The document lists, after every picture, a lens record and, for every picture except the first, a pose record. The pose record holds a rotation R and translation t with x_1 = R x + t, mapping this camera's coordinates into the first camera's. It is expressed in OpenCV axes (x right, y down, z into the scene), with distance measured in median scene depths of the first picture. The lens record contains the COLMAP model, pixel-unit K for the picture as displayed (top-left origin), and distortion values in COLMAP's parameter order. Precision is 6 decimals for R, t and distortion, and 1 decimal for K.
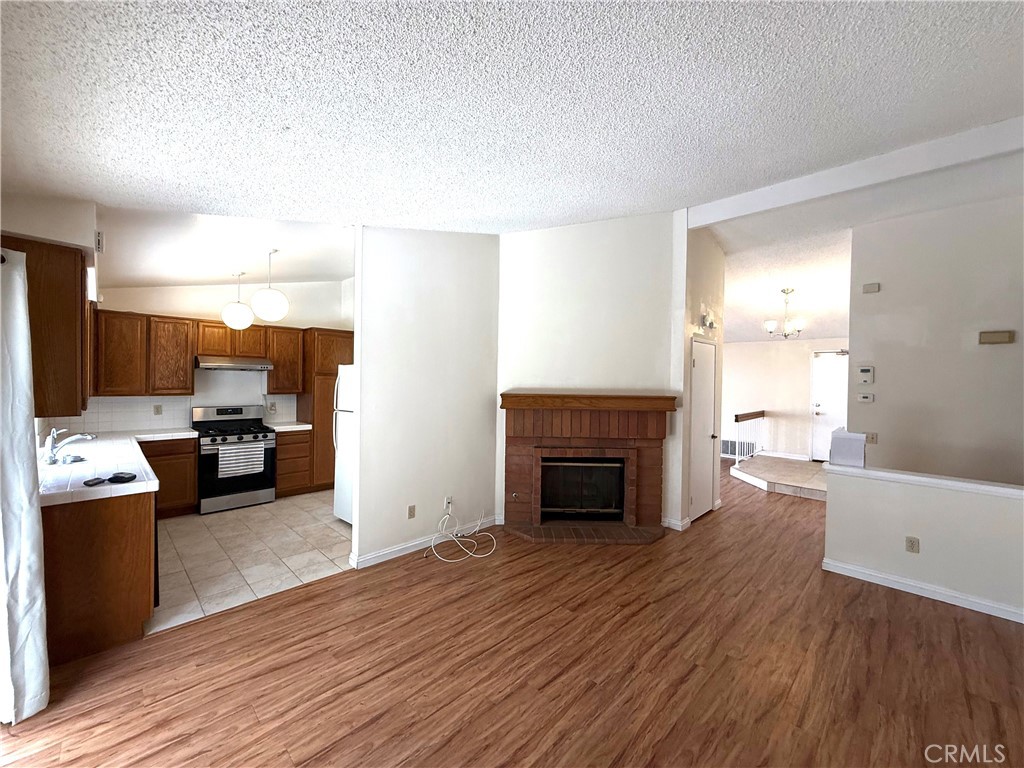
lens RADIAL K [[409.7, 0, 509.4], [0, 409.7, 383.7], [0, 0, 1]] dist [0.000624, 0.000481]
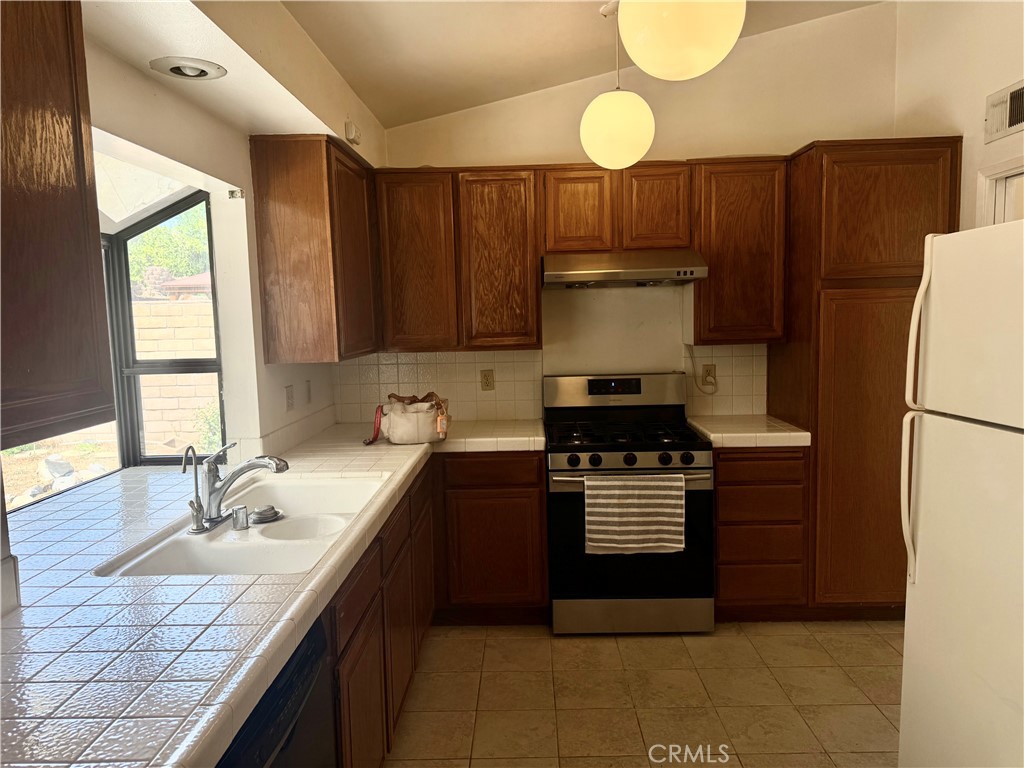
lens RADIAL K [[719.9, 0, 512.0], [0, 719.9, 384.0], [0, 0, 1]] dist [0.152922, -0.262456]
pose [[0.691051, 0.039088, -0.721748, -0.253212], [0.028638, 0.996272, 0.081376, 0.002462], [0.722238, -0.076904, 0.687356, 0.474948]]
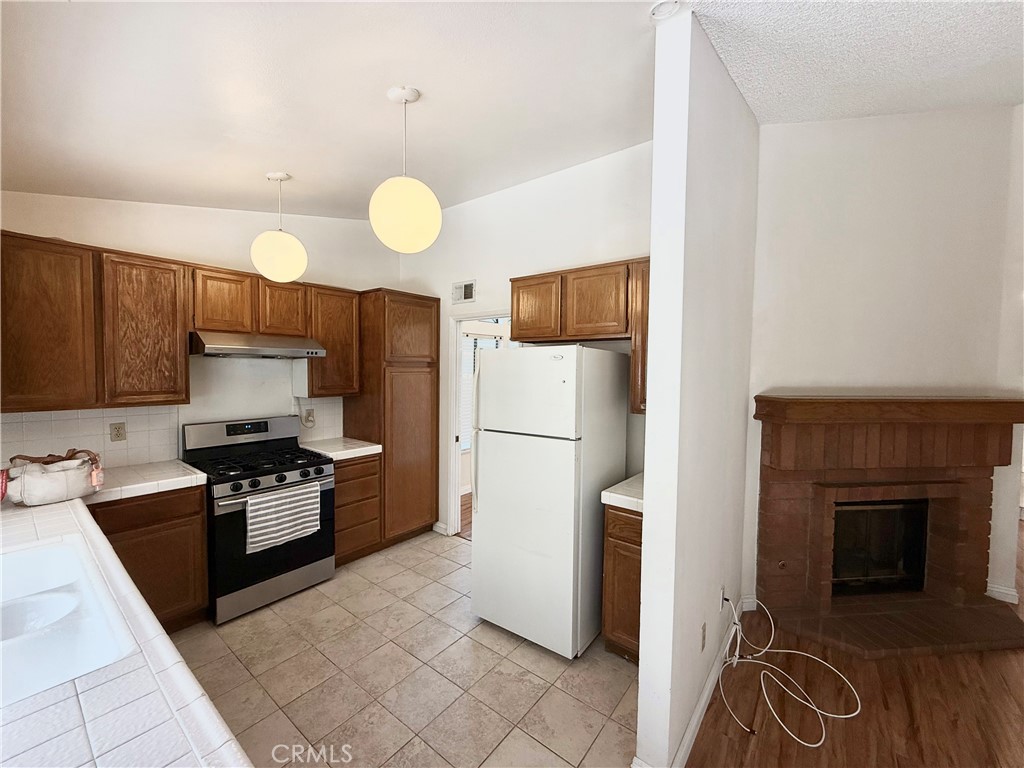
lens RADIAL K [[409.7, 0, 509.4], [0, 409.7, 383.7], [0, 0, 1]] dist [0.000624, 0.000481]
pose [[0.993292, -0.007715, 0.115379, -0.428842], [0.004138, 0.999504, 0.031212, -0.014379], [-0.115563, -0.030525, 0.992831, 0.428166]]
